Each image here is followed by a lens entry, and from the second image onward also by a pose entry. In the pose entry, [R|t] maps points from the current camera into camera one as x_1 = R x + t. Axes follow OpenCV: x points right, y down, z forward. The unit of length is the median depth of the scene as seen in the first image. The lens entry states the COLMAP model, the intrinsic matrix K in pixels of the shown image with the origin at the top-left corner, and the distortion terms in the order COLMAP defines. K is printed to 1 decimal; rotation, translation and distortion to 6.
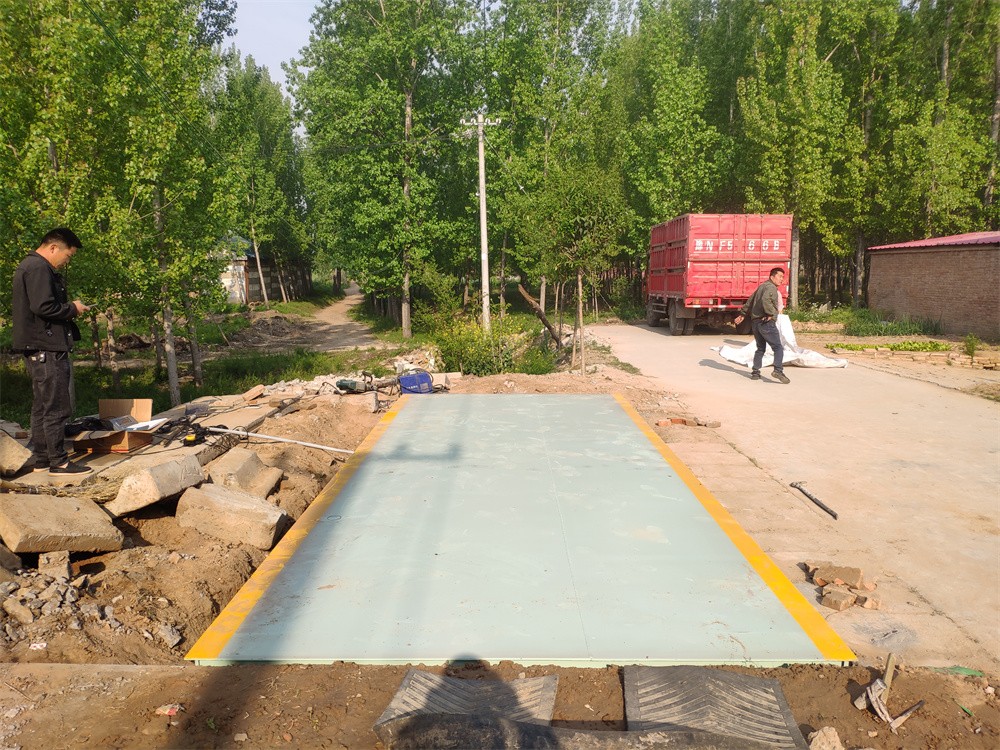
lens RADIAL K [[772.3, 0, 505.2], [0, 772.3, 415.5], [0, 0, 1]] dist [0.011158, -0.072053]
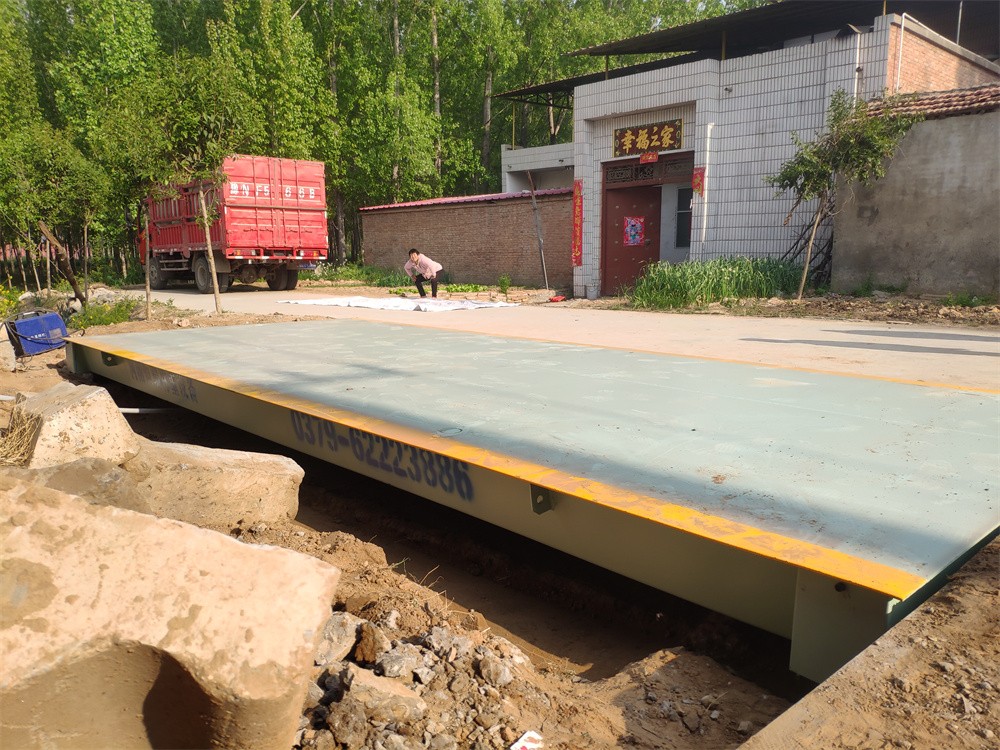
lens RADIAL K [[772.3, 0, 505.2], [0, 772.3, 415.5], [0, 0, 1]] dist [0.011158, -0.072053]
pose [[0.734985, -0.134759, 0.664558, -0.131922], [0.123628, 0.990258, 0.064075, 0.019675], [-0.666718, 0.035064, 0.744484, 0.115091]]
